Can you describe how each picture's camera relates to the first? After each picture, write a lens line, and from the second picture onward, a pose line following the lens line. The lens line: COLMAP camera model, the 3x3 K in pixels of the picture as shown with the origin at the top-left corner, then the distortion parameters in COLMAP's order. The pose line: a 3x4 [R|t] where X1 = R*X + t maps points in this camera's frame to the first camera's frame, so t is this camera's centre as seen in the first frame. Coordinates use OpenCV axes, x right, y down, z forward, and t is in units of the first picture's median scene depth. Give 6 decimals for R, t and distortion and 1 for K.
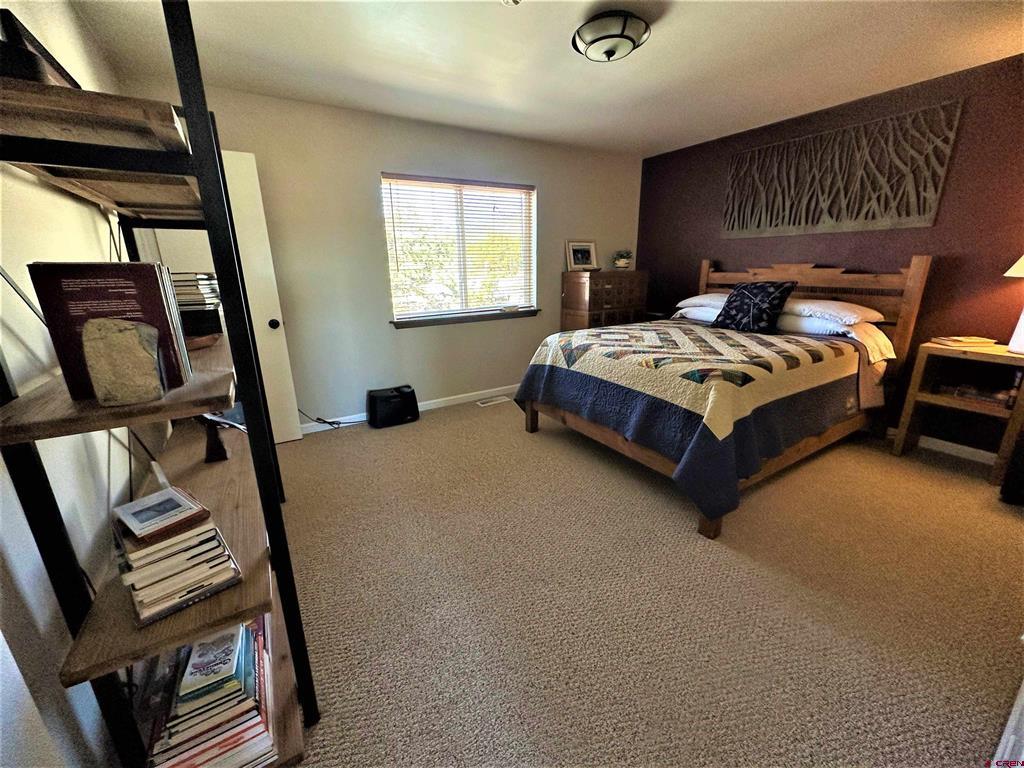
lens RADIAL K [[407.9, 0, 514.0], [0, 407.9, 383.3], [0, 0, 1]] dist [0.002438, -0.001867]
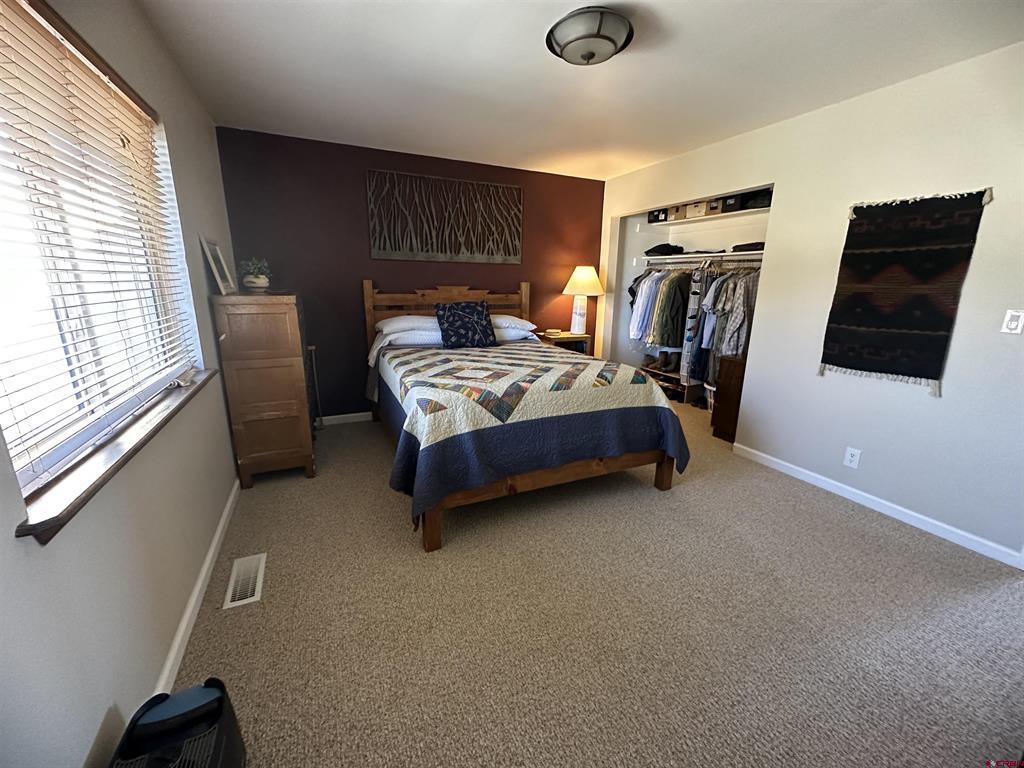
lens RADIAL K [[407.9, 0, 513.4], [0, 407.9, 382.2], [0, 0, 1]] dist [0.002438, -0.001867]
pose [[0.125008, -0.223181, 0.966728, -0.520377], [0.259992, 0.947691, 0.185166, -0.219362], [-0.957485, 0.228195, 0.176495, 0.746492]]
